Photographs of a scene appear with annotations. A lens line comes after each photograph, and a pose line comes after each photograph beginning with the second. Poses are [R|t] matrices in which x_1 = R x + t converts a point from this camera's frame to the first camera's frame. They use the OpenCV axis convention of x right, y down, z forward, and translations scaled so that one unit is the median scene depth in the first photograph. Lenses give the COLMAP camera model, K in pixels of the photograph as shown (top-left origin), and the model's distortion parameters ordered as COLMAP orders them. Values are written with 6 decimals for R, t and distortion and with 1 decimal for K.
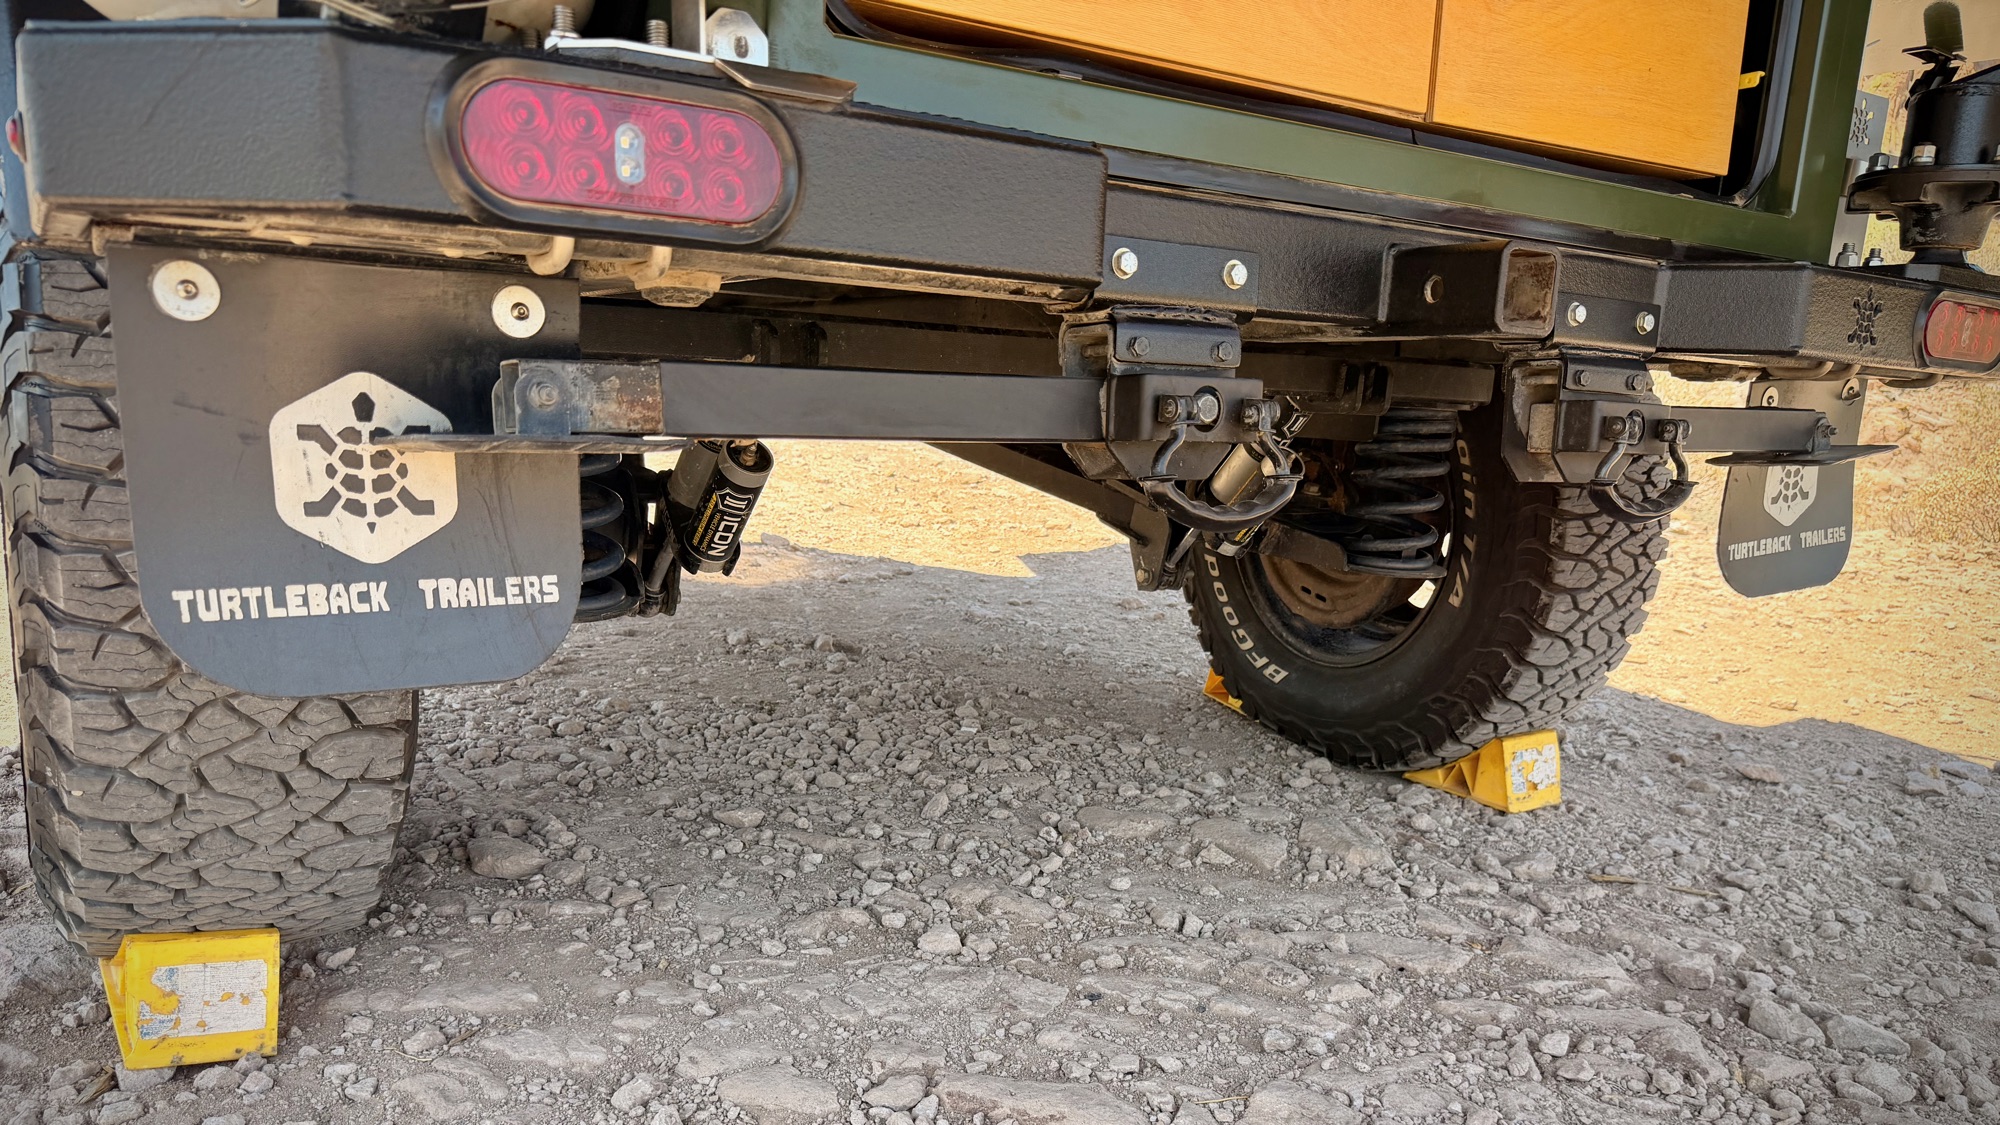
lens RADIAL K [[1473.9, 0, 1040.7], [0, 1473.9, 760.3], [0, 0, 1]] dist [0.046759, -0.061429]
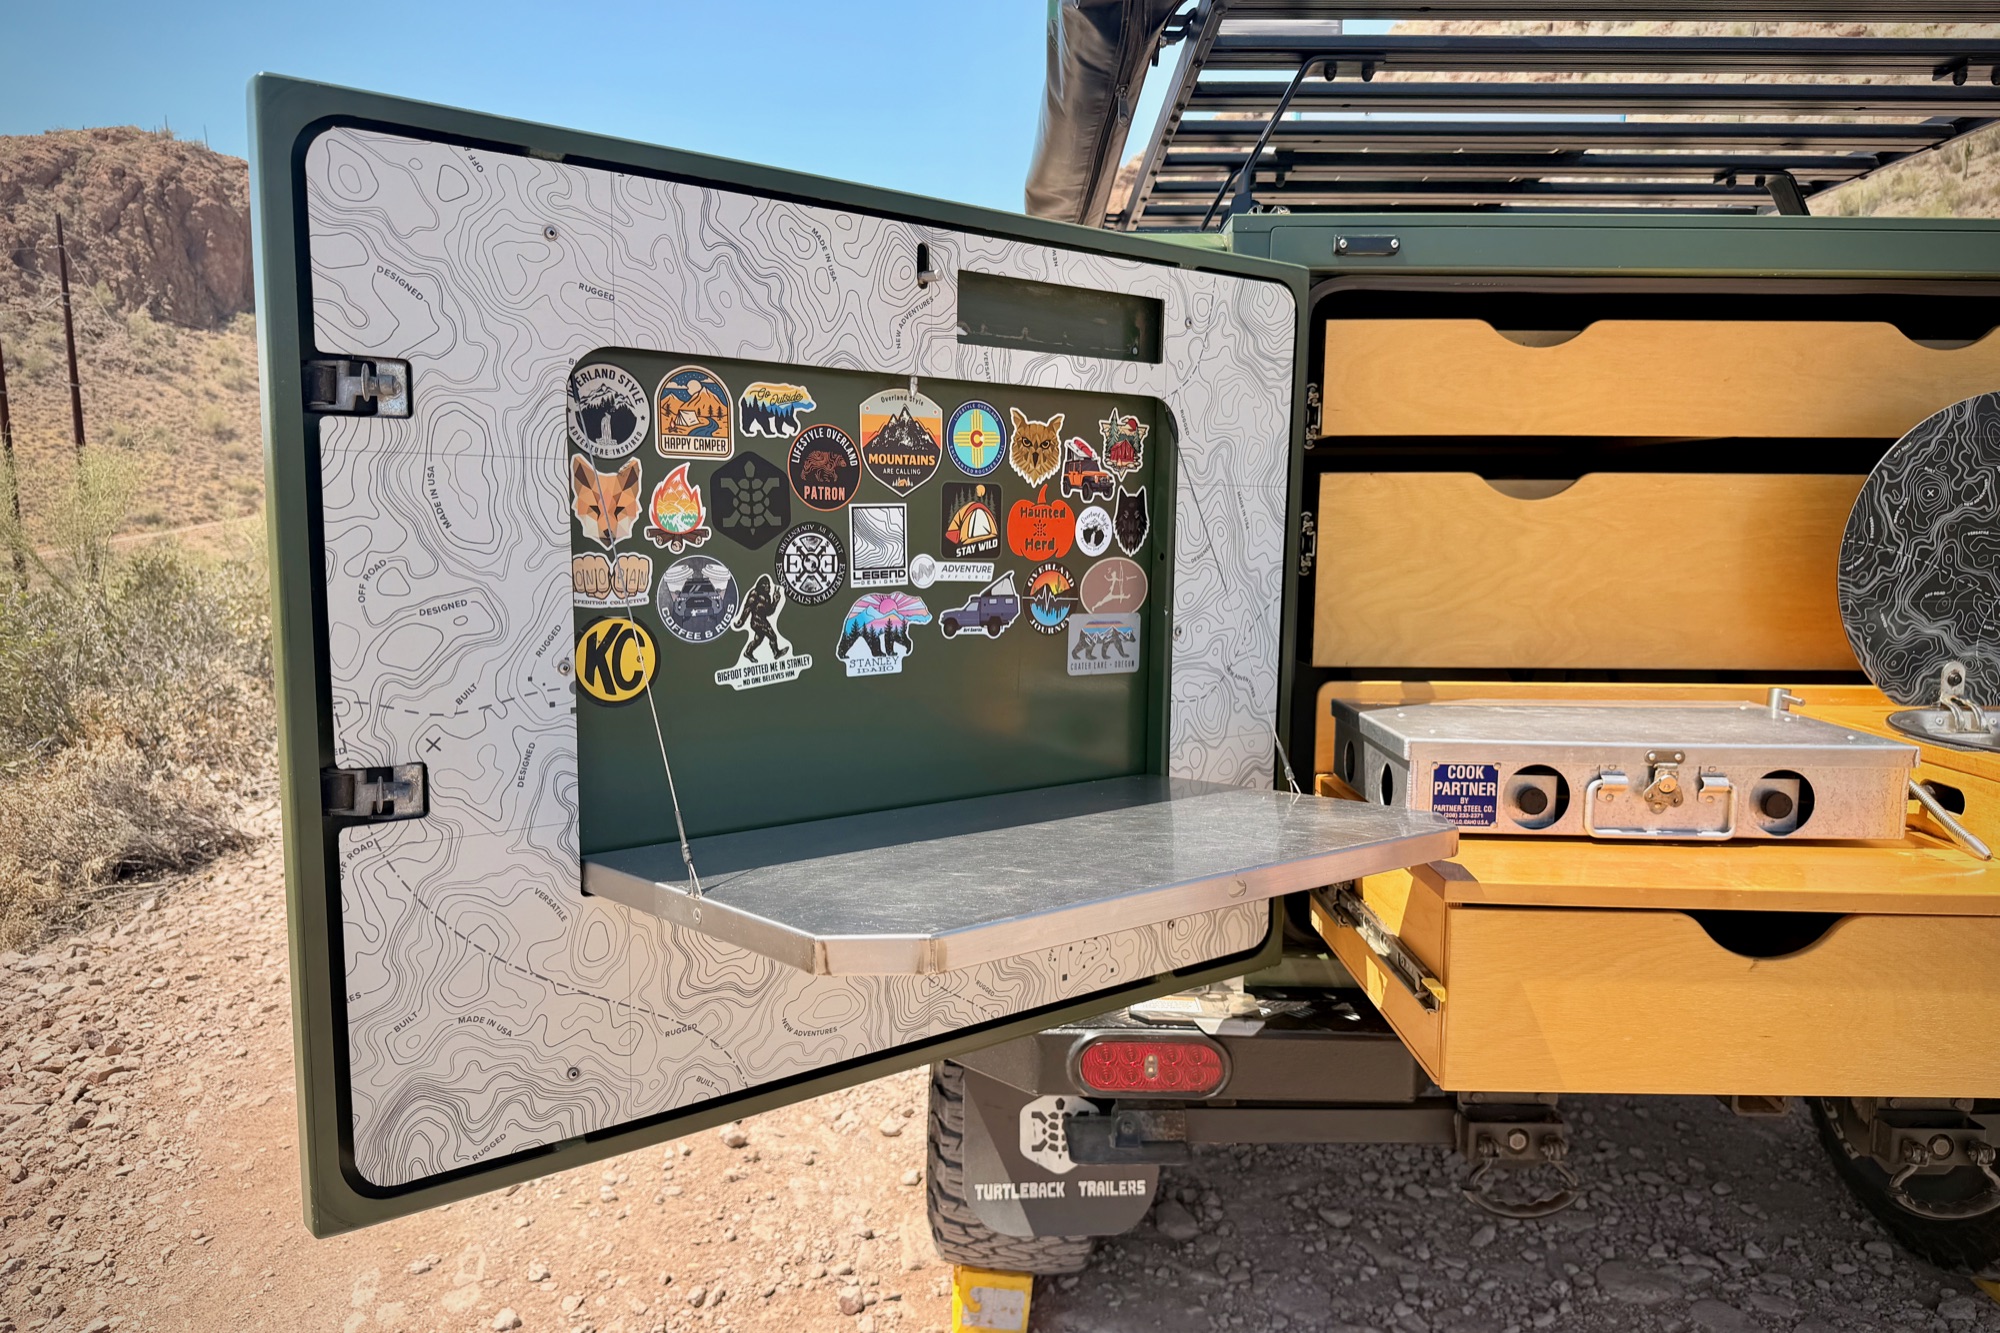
lens RADIAL K [[1426.0, 0, 994.4], [0, 1426.0, 688.8], [0, 0, 1]] dist [0.044593, -0.057048]
pose [[0.824389, 0.030640, -0.565193, 0.289115], [-0.107228, 0.988907, -0.102792, -0.283567], [0.555774, 0.145345, 0.818530, -0.391908]]
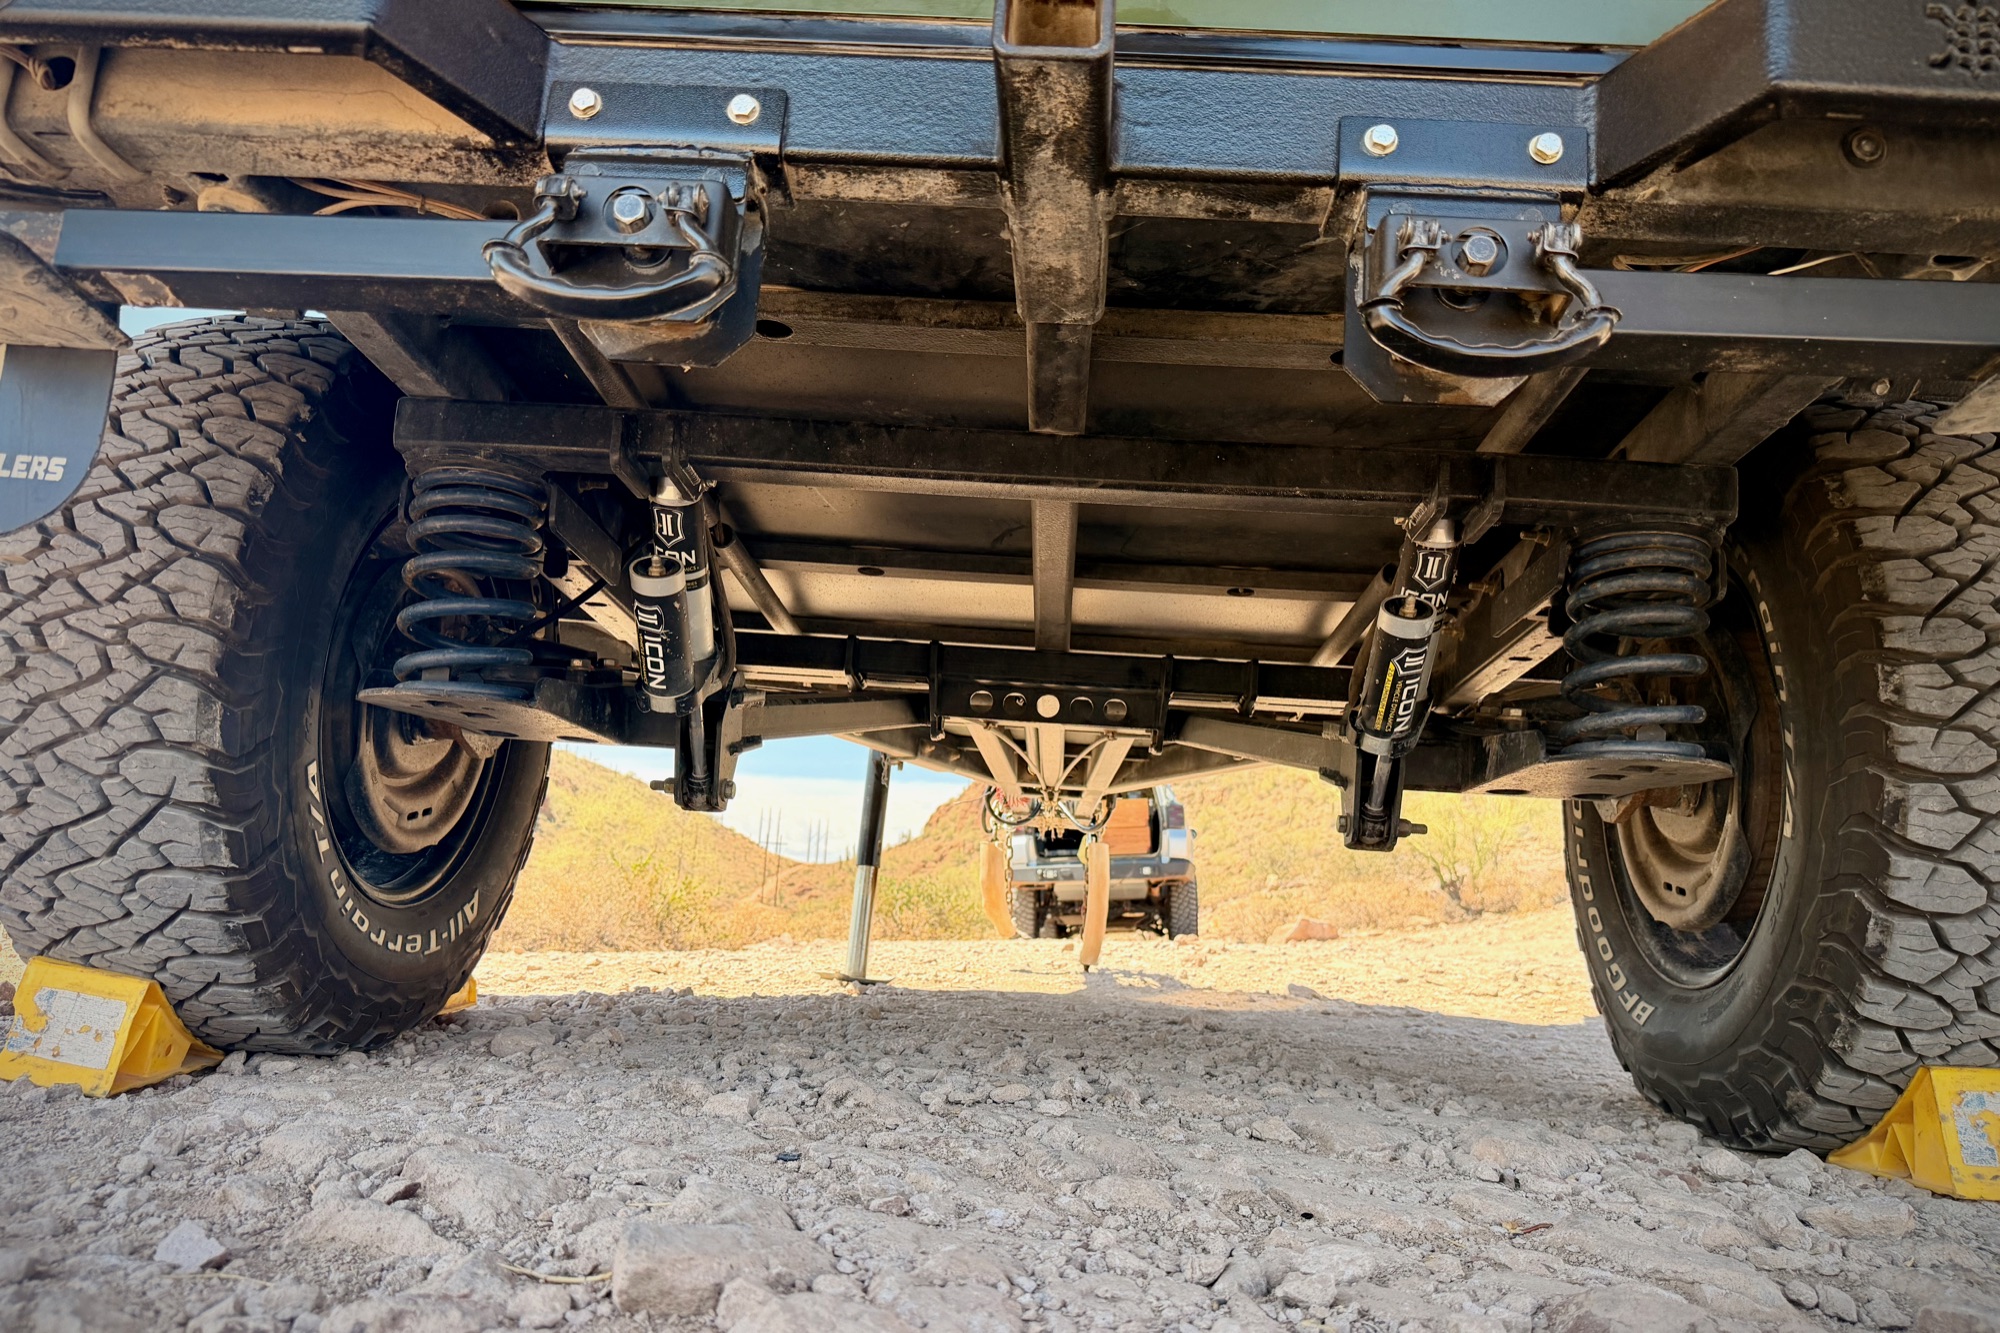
lens RADIAL K [[1426.0, 0, 991.6], [0, 1426.0, 682.6], [0, 0, 1]] dist [0.044593, -0.057048]
pose [[0.813976, -0.106262, -0.571097, 0.396537], [-0.170740, 0.895936, -0.410056, 0.166100], [0.555240, 0.431285, 0.711127, 0.361118]]
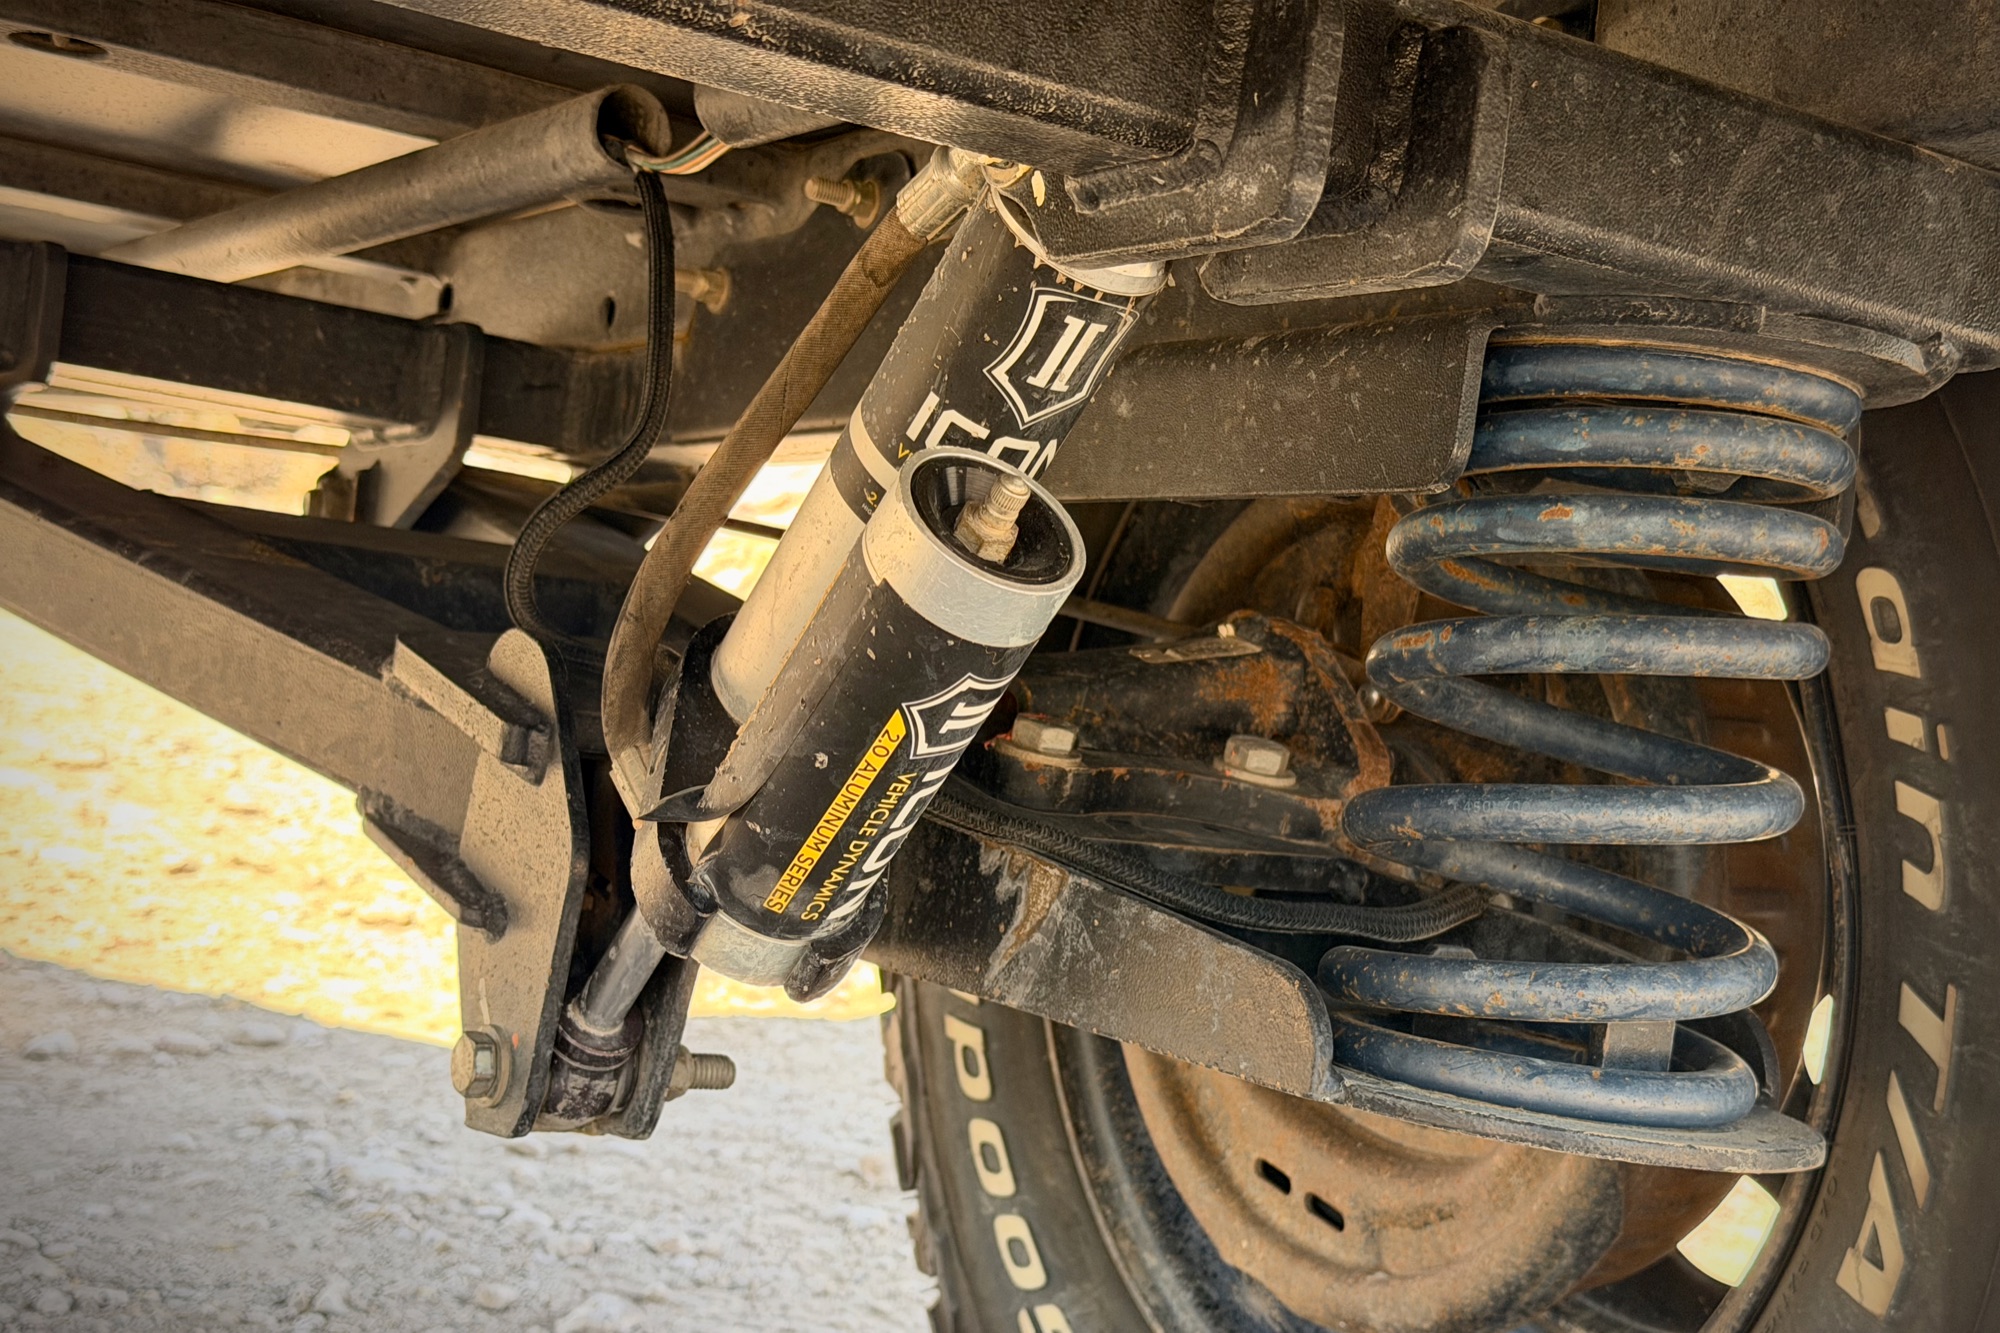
lens RADIAL K [[2847.9, 0, 1012.0], [0, 2847.9, 677.9], [0, 0, 1]] dist [0.202783, 0.000000]
pose [[0.997550, 0.067151, -0.019598, 0.172558], [-0.069946, 0.961157, -0.266994, -0.077278], [0.000908, 0.267710, 0.963499, 0.616879]]
